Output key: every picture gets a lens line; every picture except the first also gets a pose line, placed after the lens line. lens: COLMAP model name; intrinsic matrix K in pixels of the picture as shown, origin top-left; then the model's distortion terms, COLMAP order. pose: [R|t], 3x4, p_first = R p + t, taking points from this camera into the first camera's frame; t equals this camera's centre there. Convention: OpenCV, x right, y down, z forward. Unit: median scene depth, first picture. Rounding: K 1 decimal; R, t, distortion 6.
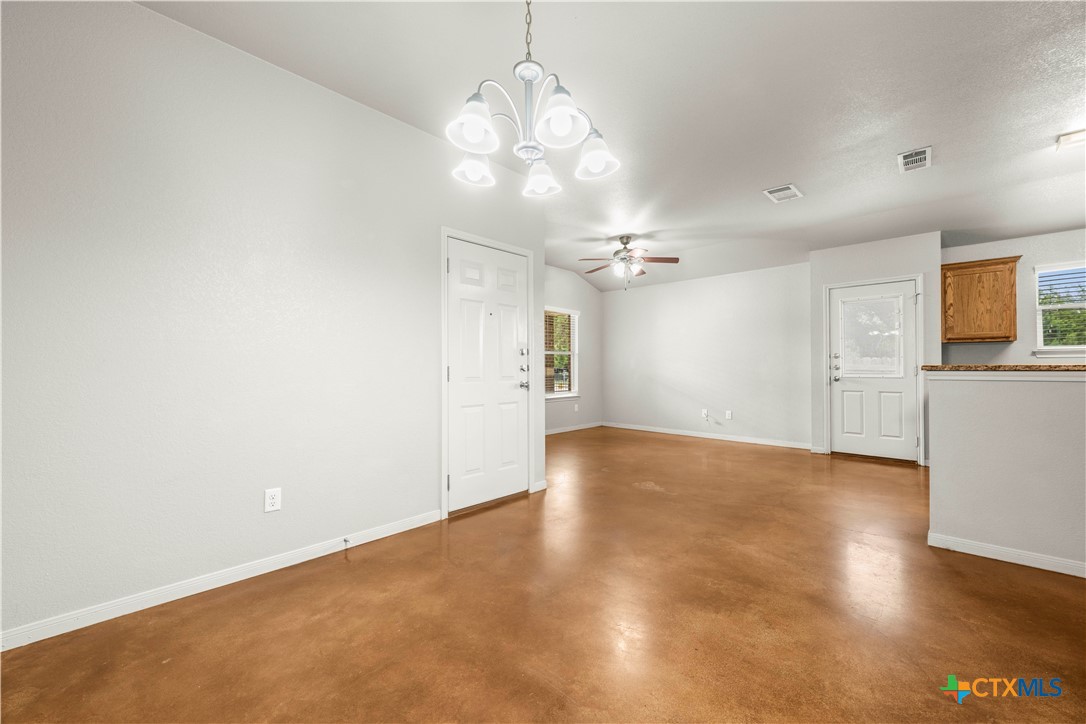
lens RADIAL K [[430.2, 0, 545.4], [0, 430.2, 363.0], [0, 0, 1]] dist [0.000248, -0.000571]
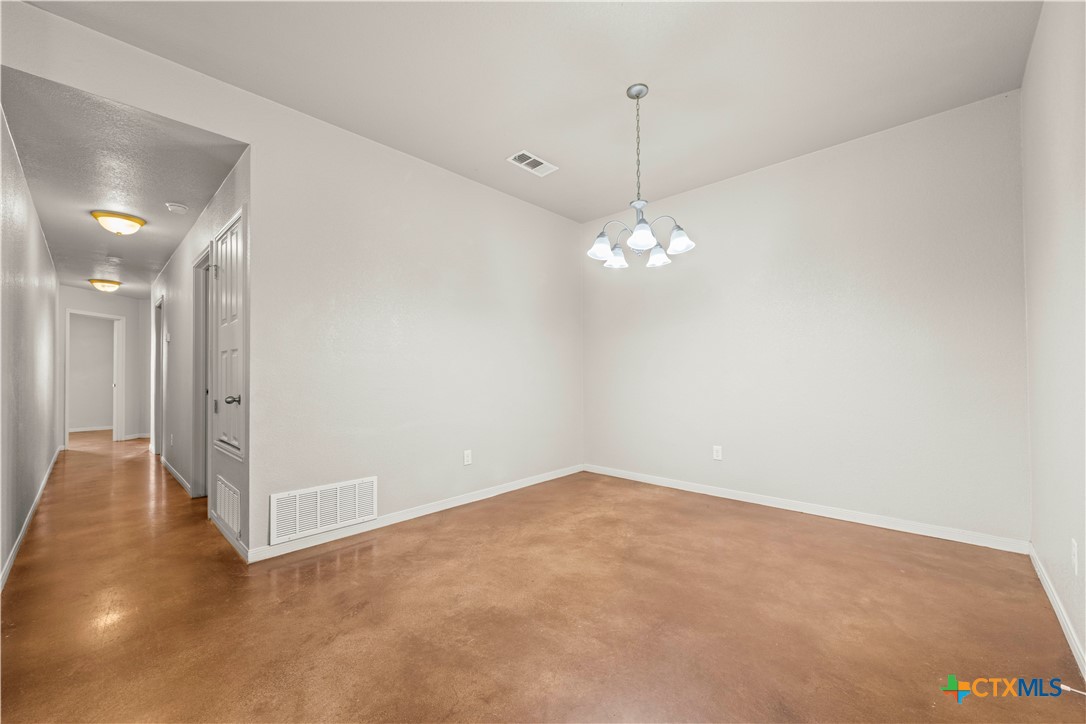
lens RADIAL K [[430.2, 0, 546.6], [0, 430.2, 366.7], [0, 0, 1]] dist [0.000248, -0.000571]
pose [[-0.999887, 0.011213, -0.010026, 0.100453], [0.011463, 0.999614, -0.025306, 0.008223], [0.009739, -0.025418, -0.999629, 0.757708]]
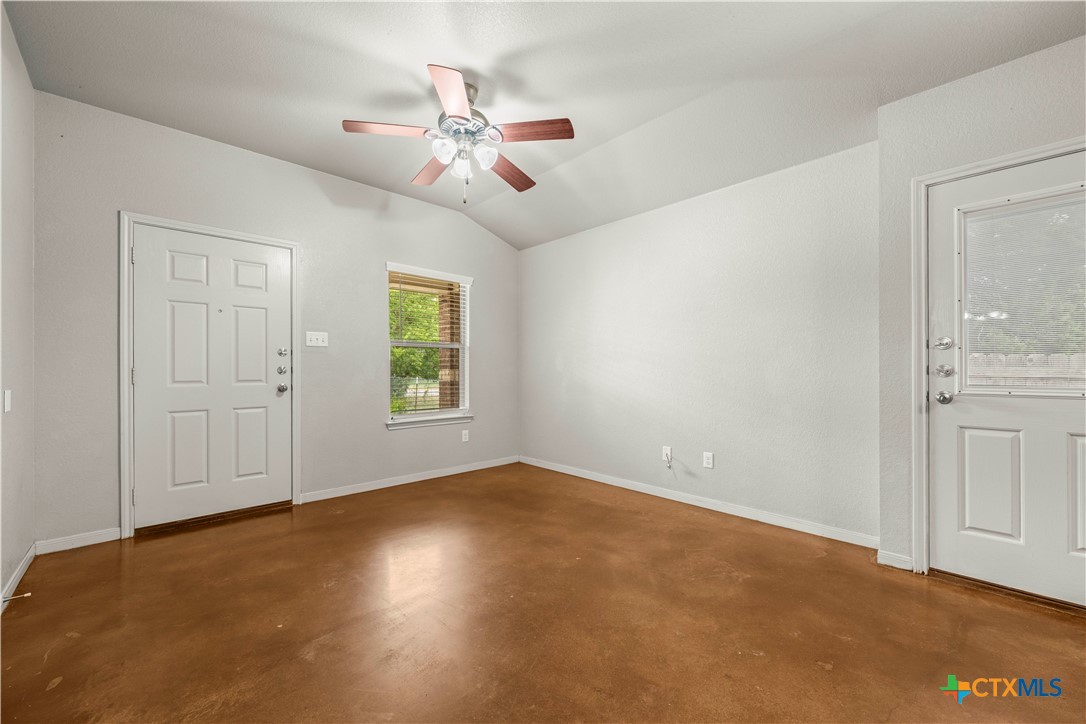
lens RADIAL K [[430.2, 0, 549.1], [0, 430.2, 368.6], [0, 0, 1]] dist [0.000248, -0.000571]
pose [[0.998840, 0.002121, -0.048107, 0.312555], [-0.001728, 0.999965, 0.008219, 0.005624], [0.048123, -0.008126, 0.998808, 0.565801]]
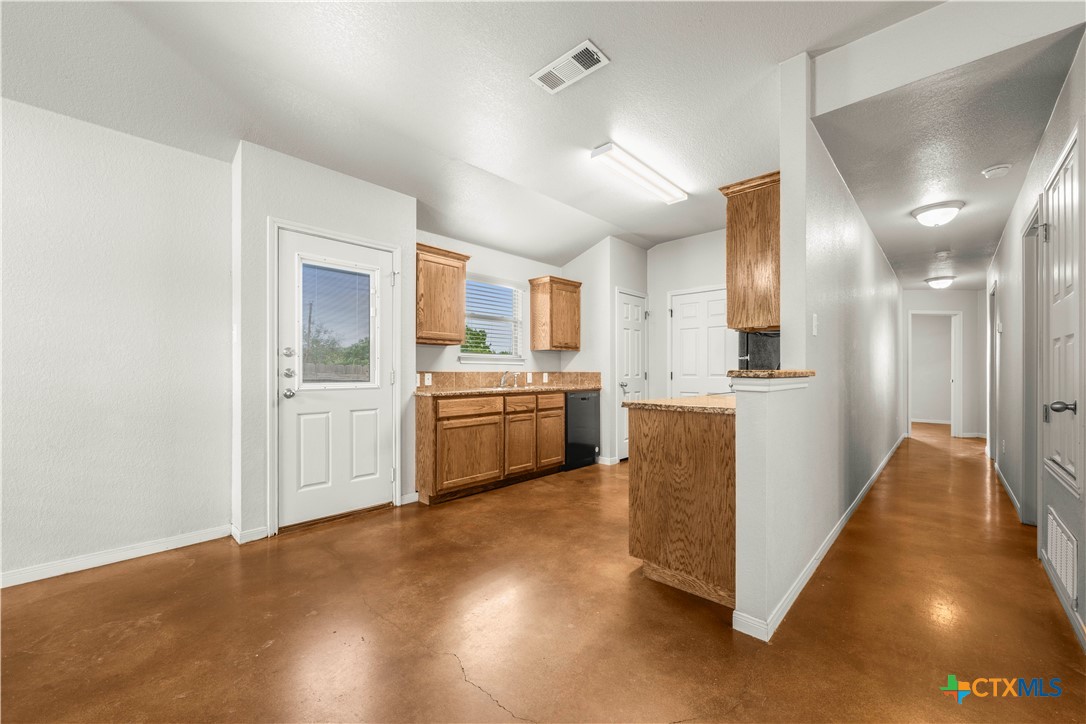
lens RADIAL K [[430.2, 0, 550.6], [0, 430.2, 372.3], [0, 0, 1]] dist [0.000248, -0.000571]
pose [[-0.018543, 0.002397, 0.999825, 0.116912], [-0.010778, 0.999939, -0.002598, 0.007195], [-0.999770, -0.010824, -0.018516, 0.678967]]
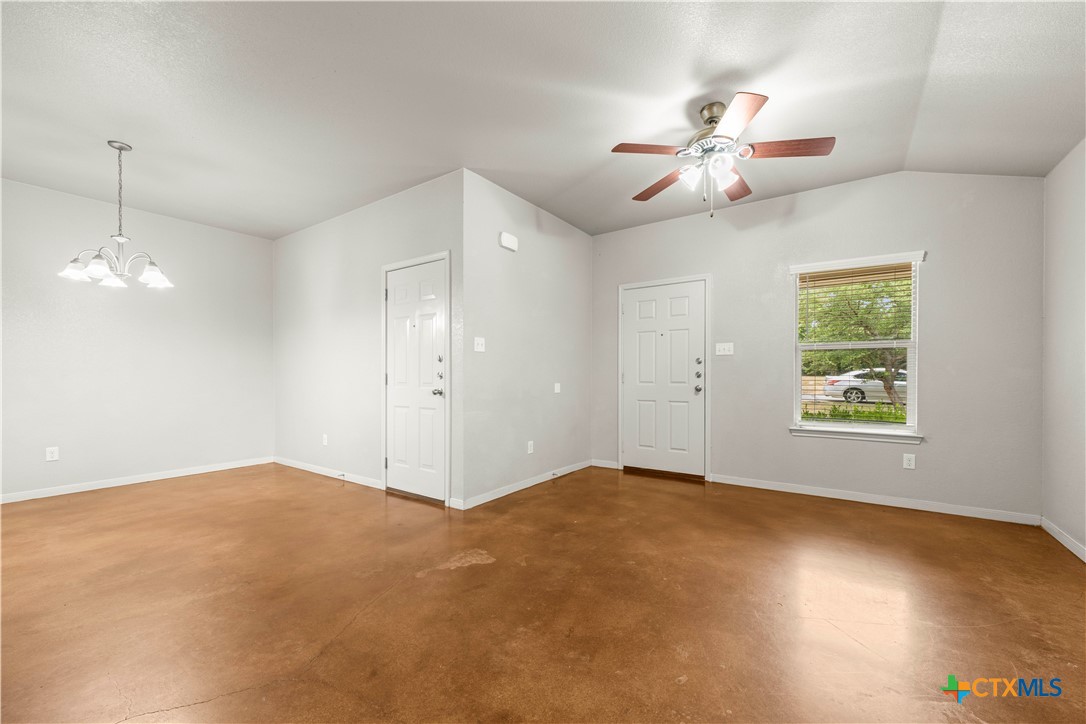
lens RADIAL K [[430.2, 0, 548.1], [0, 430.2, 378.0], [0, 0, 1]] dist [0.000248, -0.000571]
pose [[0.150458, 0.010913, -0.988556, 0.674577], [0.010936, 0.999860, 0.012702, 0.006181], [0.988556, -0.012722, 0.150318, 0.776201]]
